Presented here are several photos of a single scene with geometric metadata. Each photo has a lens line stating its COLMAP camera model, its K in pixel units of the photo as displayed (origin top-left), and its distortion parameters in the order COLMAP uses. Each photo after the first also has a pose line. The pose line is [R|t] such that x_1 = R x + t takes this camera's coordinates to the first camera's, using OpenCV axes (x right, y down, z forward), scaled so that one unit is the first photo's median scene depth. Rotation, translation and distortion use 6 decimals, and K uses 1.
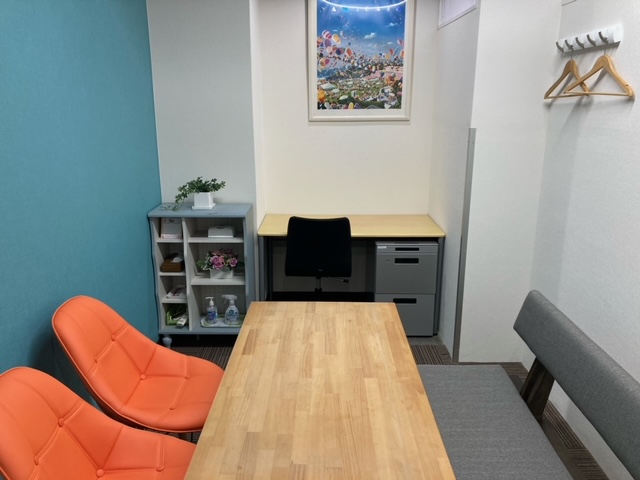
lens RADIAL K [[518.5, 0, 320.0], [0, 518.5, 240.0], [0, 0, 1]] dist [0.043045, -0.078387]
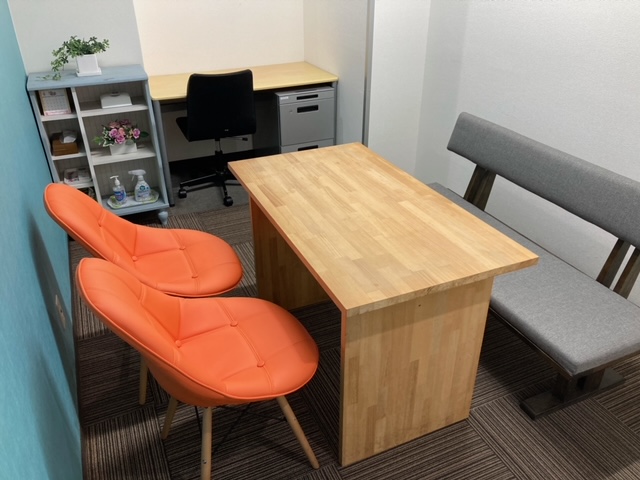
lens RADIAL K [[525.3, 0, 317.2], [0, 525.3, 234.9], [0, 0, 1]] dist [0.047308, -0.052267]
pose [[0.909754, -0.209887, 0.358183, -0.240038], [0.115248, 0.956557, 0.267800, 0.001554], [-0.398830, -0.202353, 0.894421, 0.010741]]
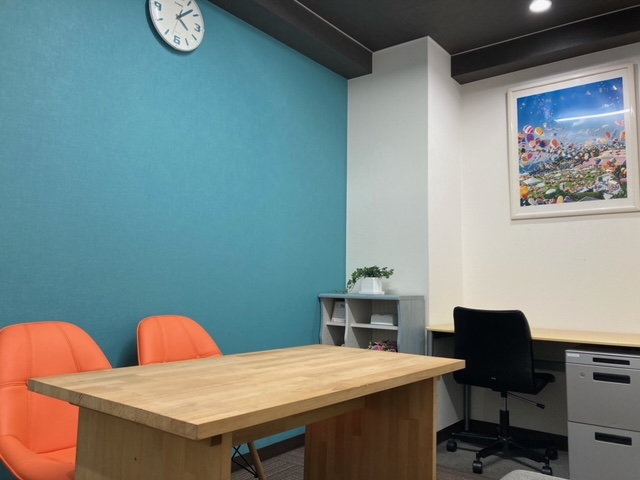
lens RADIAL K [[525.3, 0, 317.2], [0, 525.3, 234.9], [0, 0, 1]] dist [0.047308, -0.052267]
pose [[0.797549, -0.042989, -0.601720, 0.293164], [-0.170491, 0.940731, -0.293186, 0.138354], [0.578660, 0.336418, 0.742950, 0.143239]]
